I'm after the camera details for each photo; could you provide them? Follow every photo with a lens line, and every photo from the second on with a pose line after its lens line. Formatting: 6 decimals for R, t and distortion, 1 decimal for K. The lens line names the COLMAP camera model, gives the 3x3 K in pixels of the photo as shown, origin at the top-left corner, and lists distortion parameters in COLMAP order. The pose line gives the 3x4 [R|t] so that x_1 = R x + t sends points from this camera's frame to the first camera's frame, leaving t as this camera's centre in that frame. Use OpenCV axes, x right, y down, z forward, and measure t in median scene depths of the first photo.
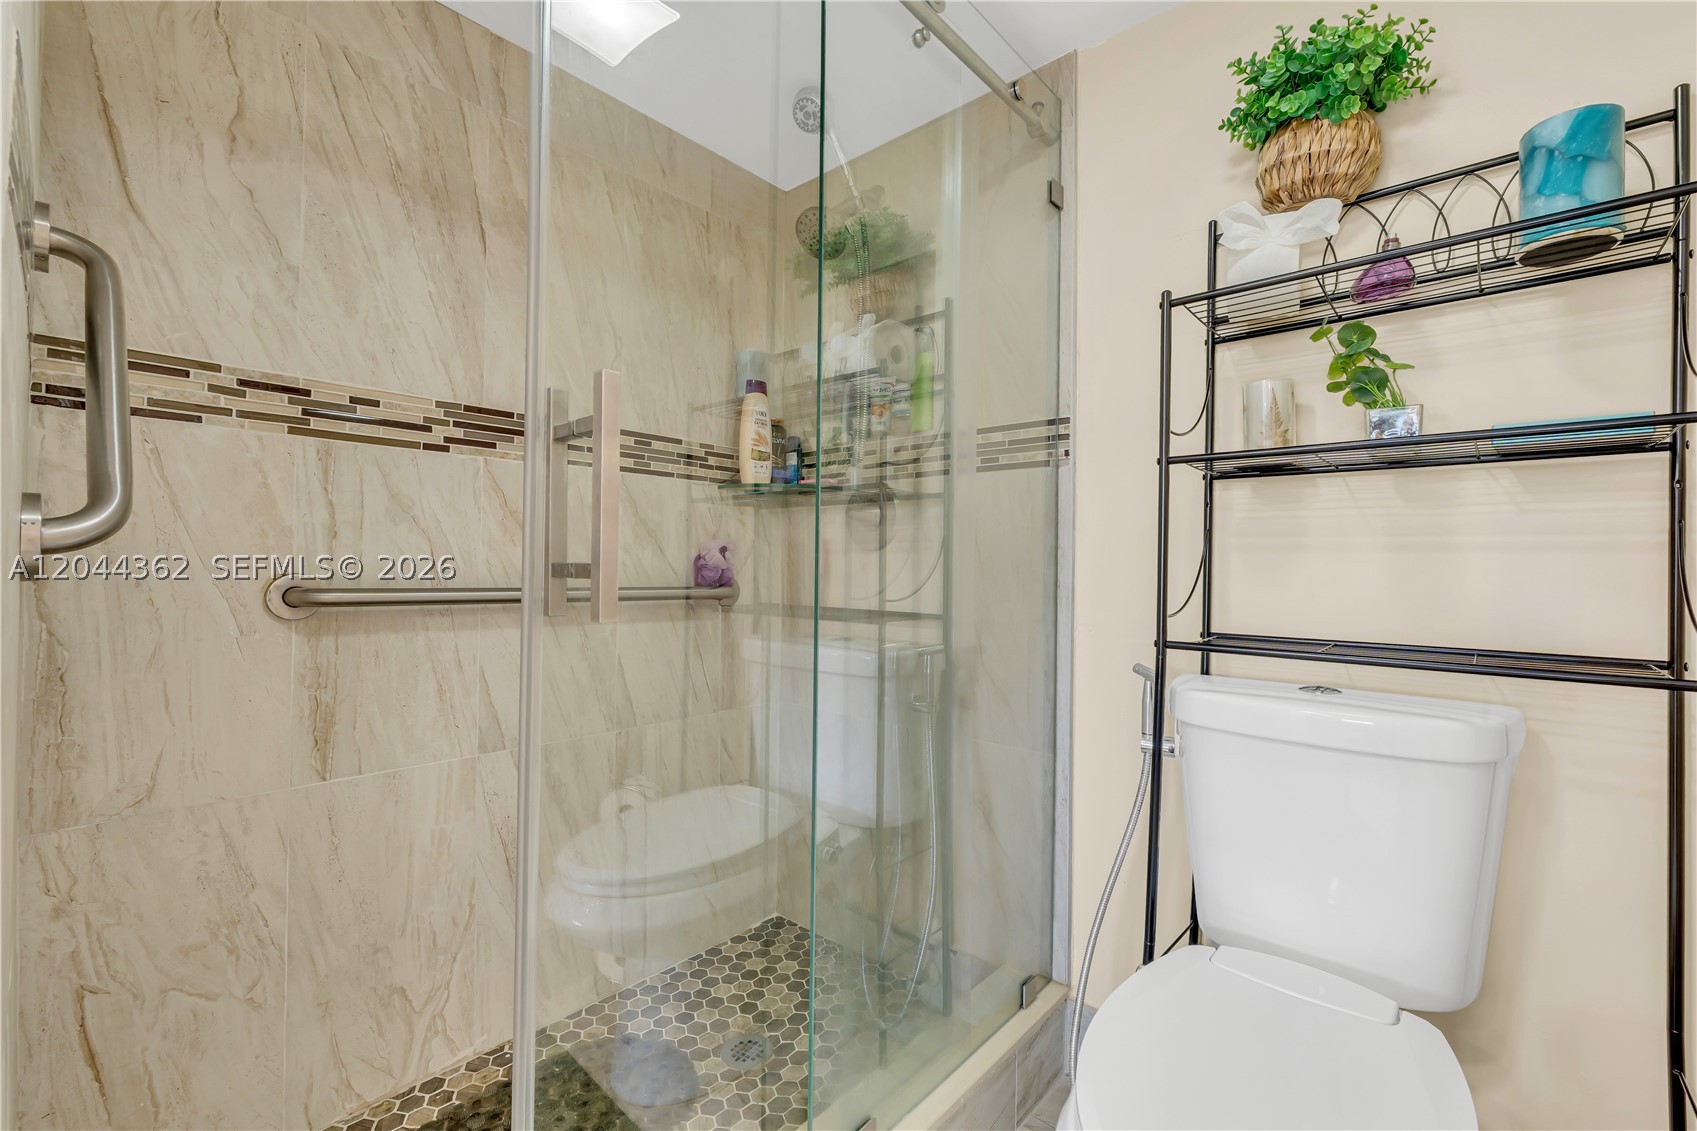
lens RADIAL K [[715.5, 0, 856.8], [0, 715.5, 556.0], [0, 0, 1]] dist [-0.008554, 0.000287]
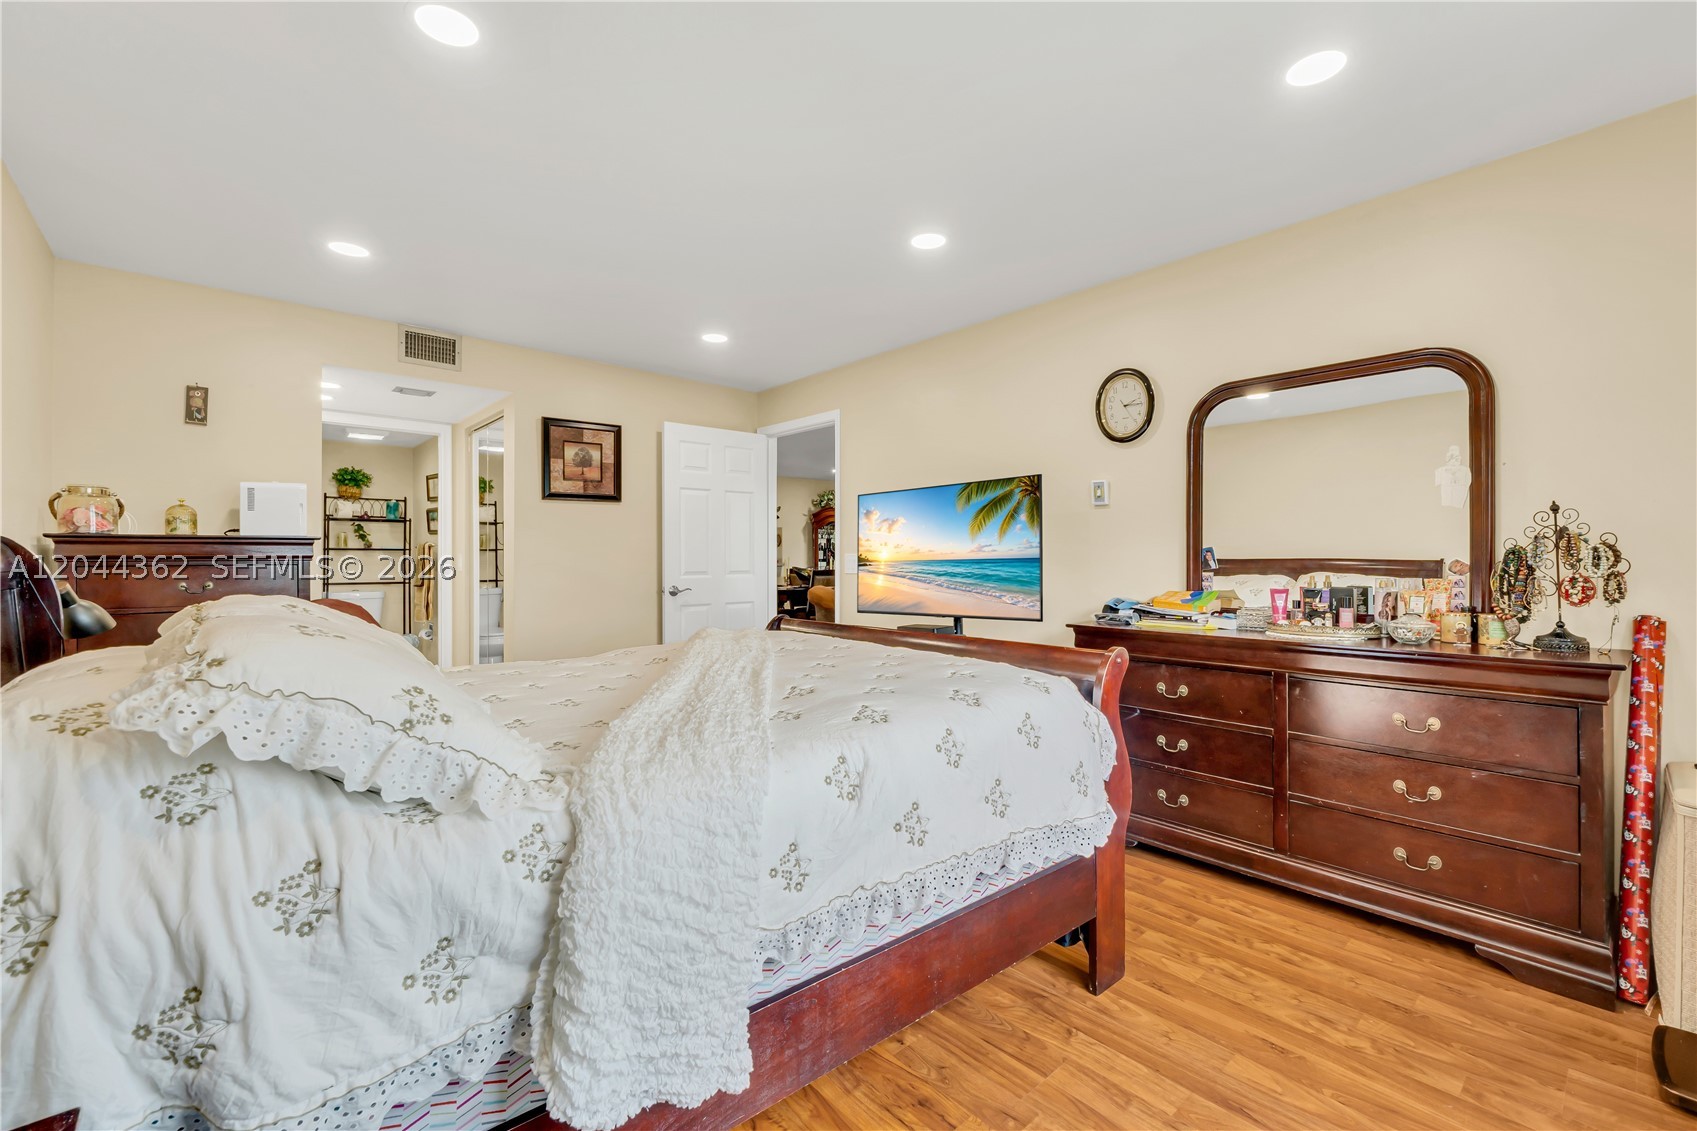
lens RADIAL K [[733.1, 0, 858.8], [0, 733.1, 540.9], [0, 0, 1]] dist [-0.003968, -0.000170]
pose [[0.130264, 0.010290, 0.991426, -4.438443], [-0.000300, 0.999947, -0.010339, -0.140555], [-0.991479, 0.001050, 0.130260, -3.595847]]
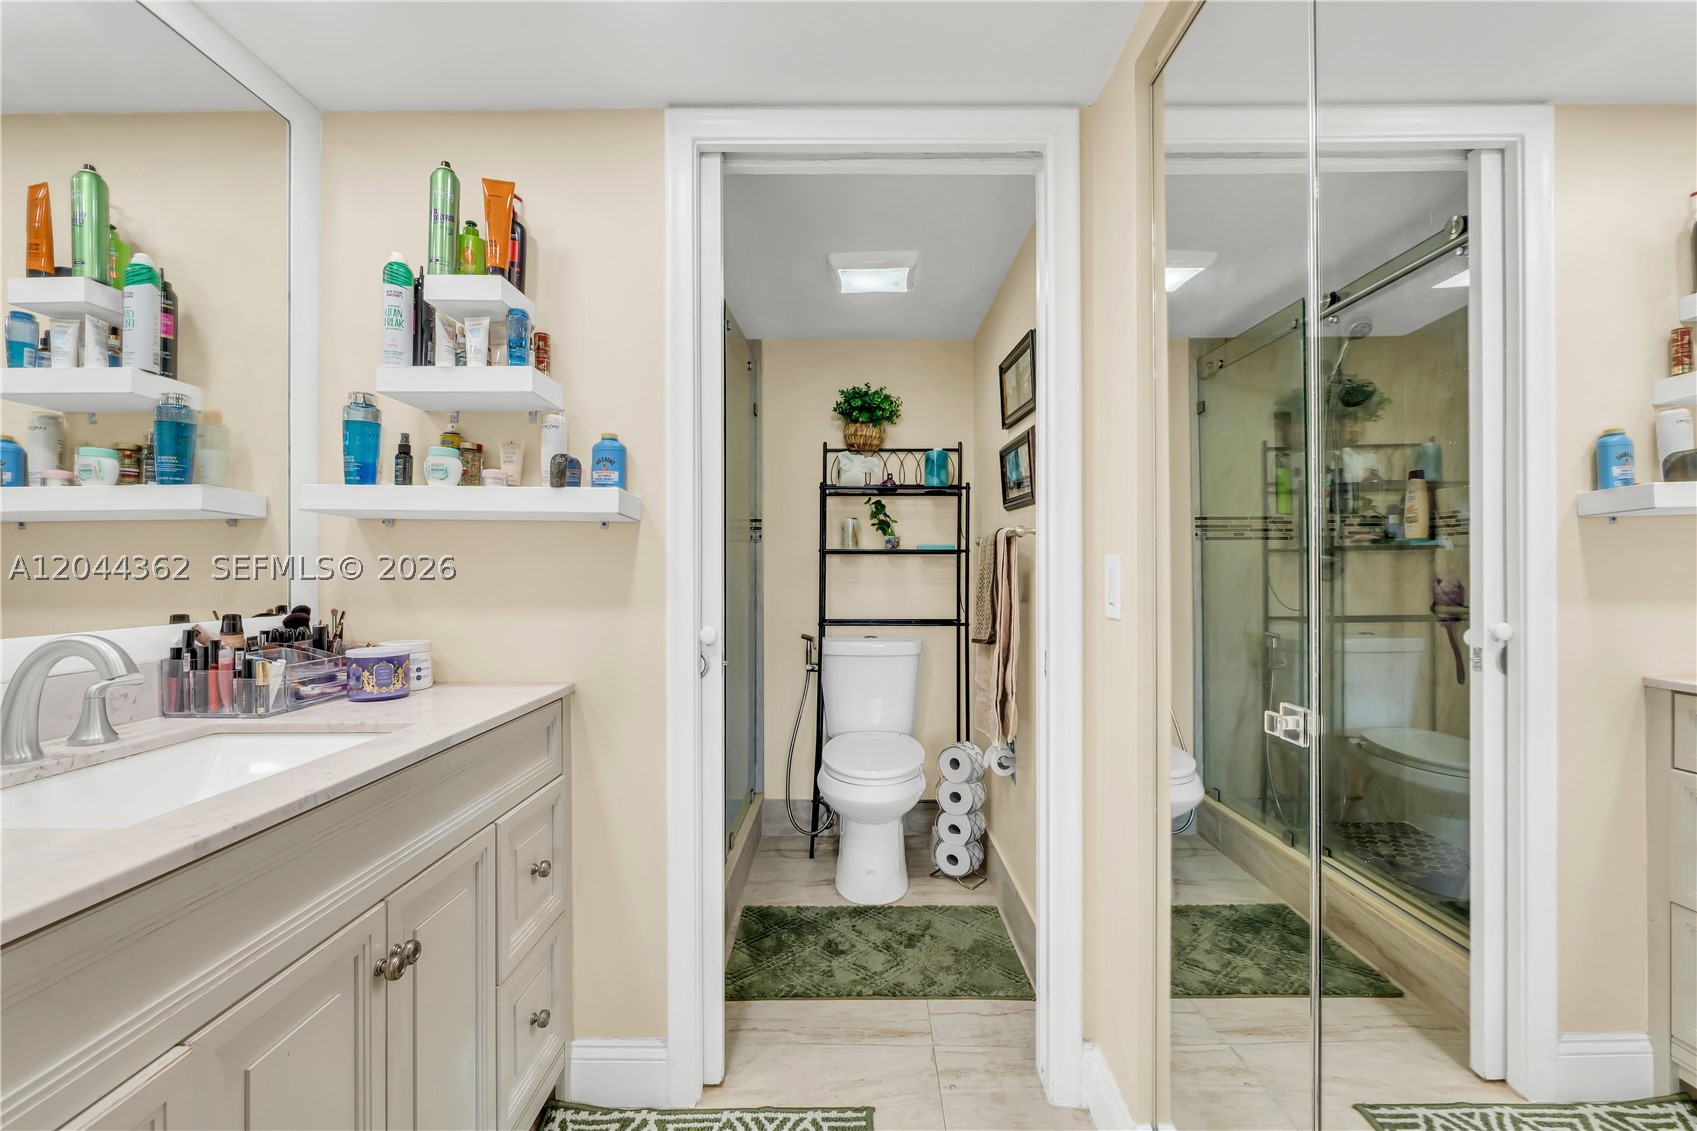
lens RADIAL K [[730.8, 0, 856.9], [0, 730.8, 577.0], [0, 0, 1]] dist [-0.000272, -0.000521]
pose [[0.752539, -0.013201, 0.658416, -1.201202], [0.001392, 0.999829, 0.018455, -0.088449], [-0.658547, -0.012972, 0.752428, -1.045364]]
